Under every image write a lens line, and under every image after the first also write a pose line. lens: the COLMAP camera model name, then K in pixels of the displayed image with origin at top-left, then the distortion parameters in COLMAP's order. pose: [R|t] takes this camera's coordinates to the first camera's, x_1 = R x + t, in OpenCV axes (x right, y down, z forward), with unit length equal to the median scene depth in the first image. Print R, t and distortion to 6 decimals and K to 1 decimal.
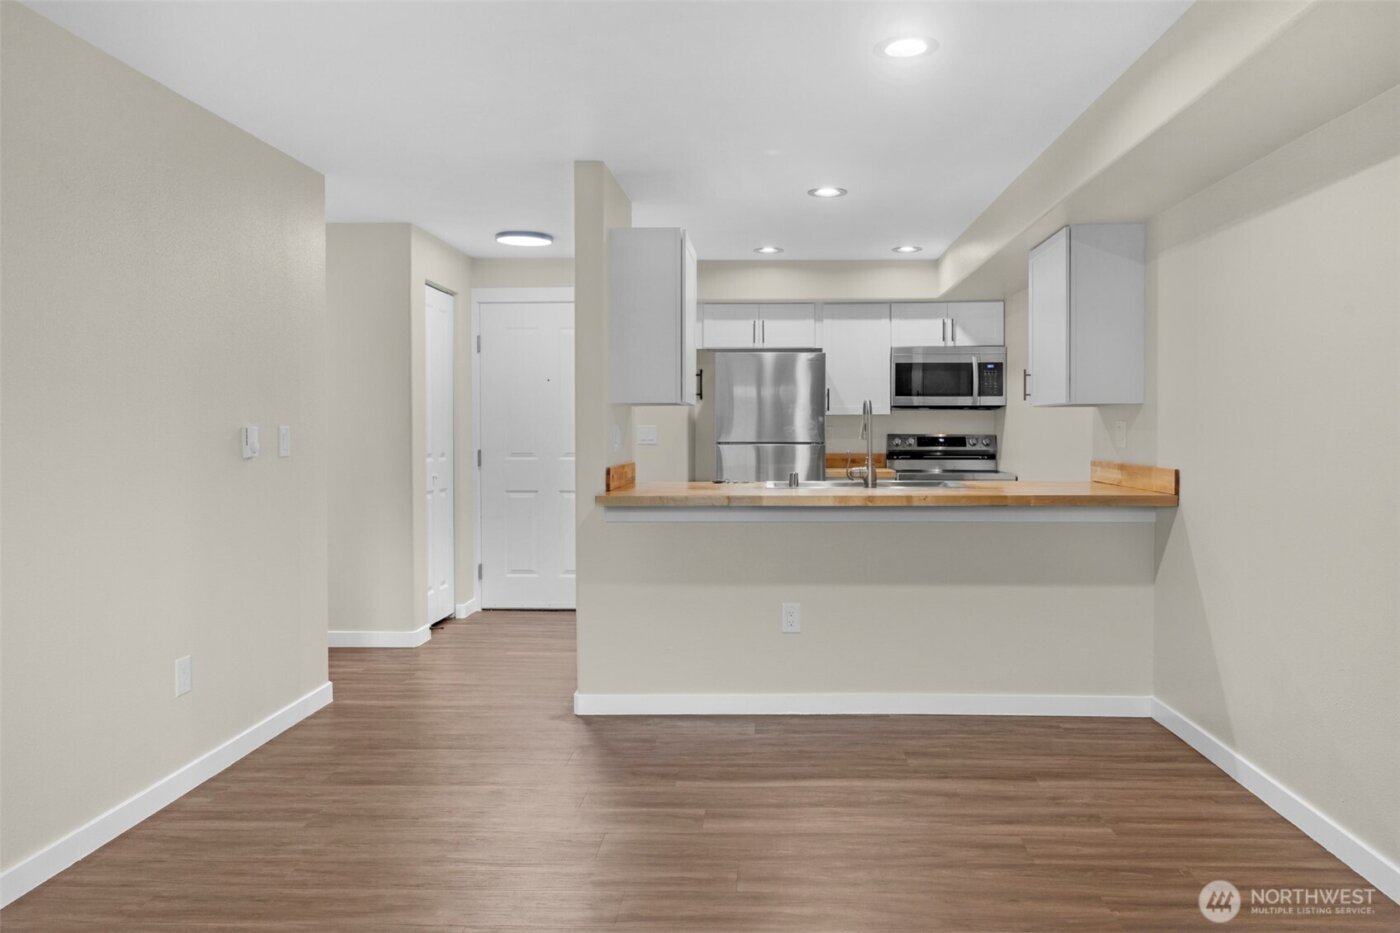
lens RADIAL K [[953.4, 0, 702.8], [0, 953.4, 452.3], [0, 0, 1]] dist [0.006394, 0.001443]
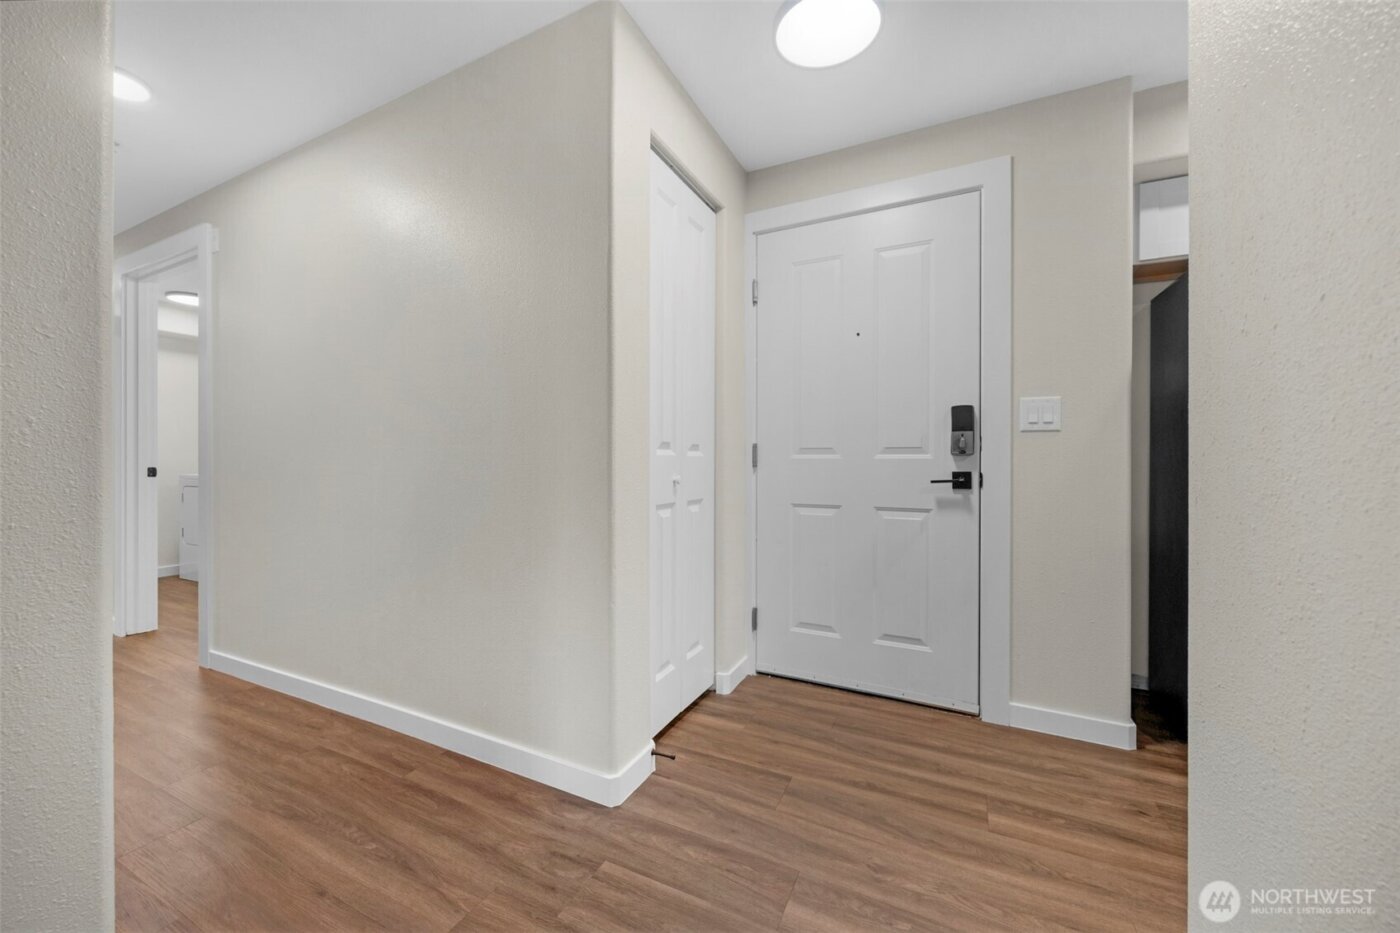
lens RADIAL K [[575.2, 0, 704.8], [0, 575.2, 448.7], [0, 0, 1]] dist [0.001654, 0.000426]
pose [[0.934925, 0.000560, -0.354844, -0.122583], [-0.012611, 0.999419, -0.031650, 0.015118], [0.354621, 0.034065, 0.934390, 0.612044]]
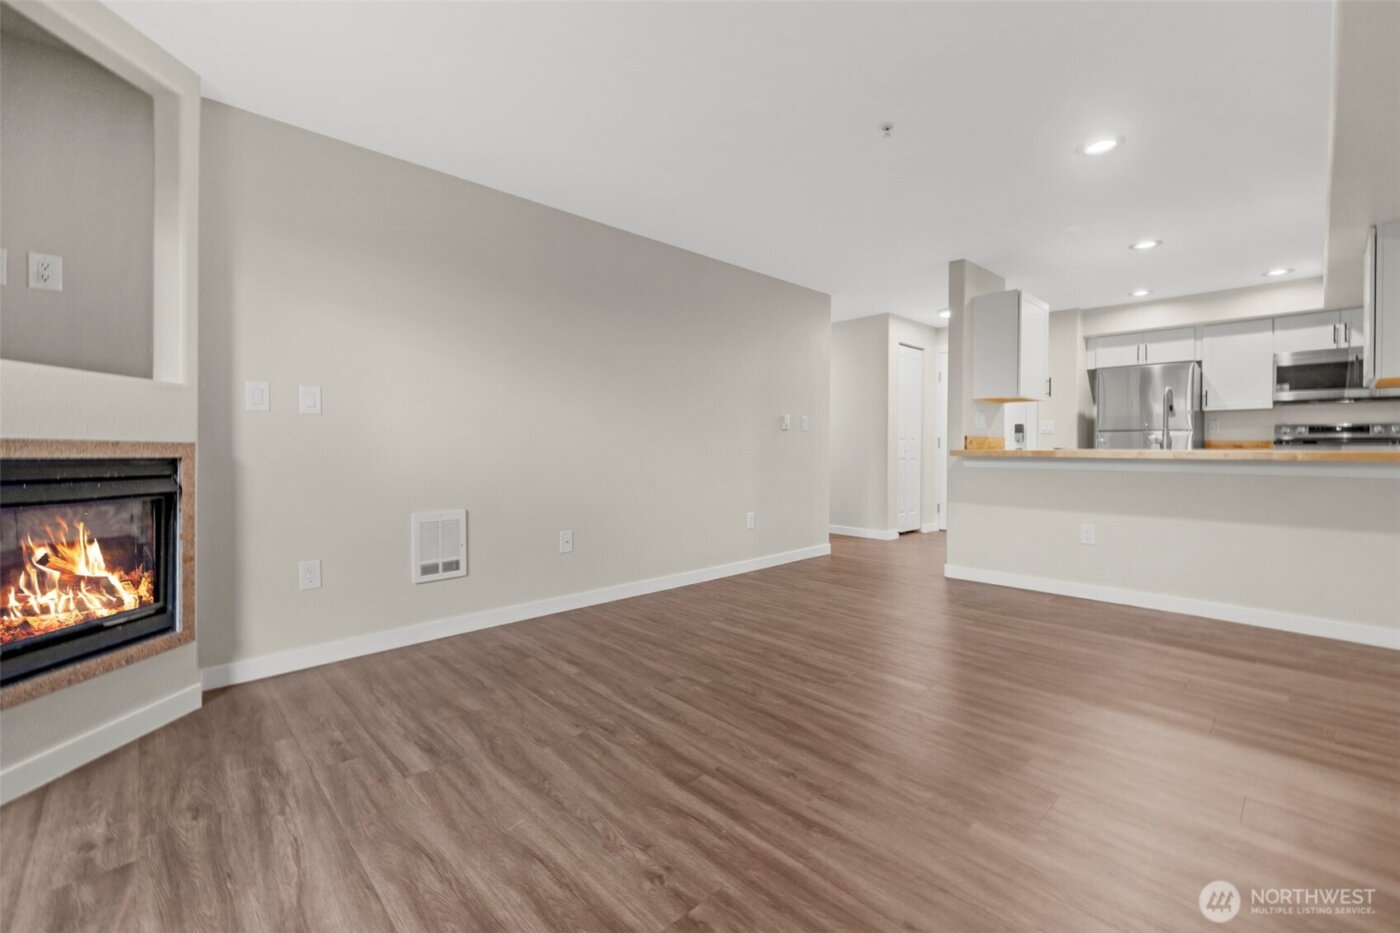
lens RADIAL K [[575.2, 0, 704.8], [0, 575.2, 448.7], [0, 0, 1]] dist [0.001654, 0.000426]
pose [[0.720093, 0.009330, -0.693814, 0.190712], [-0.027169, 0.999522, -0.014756, 0.045924], [0.693345, 0.029476, 0.720003, -0.050572]]
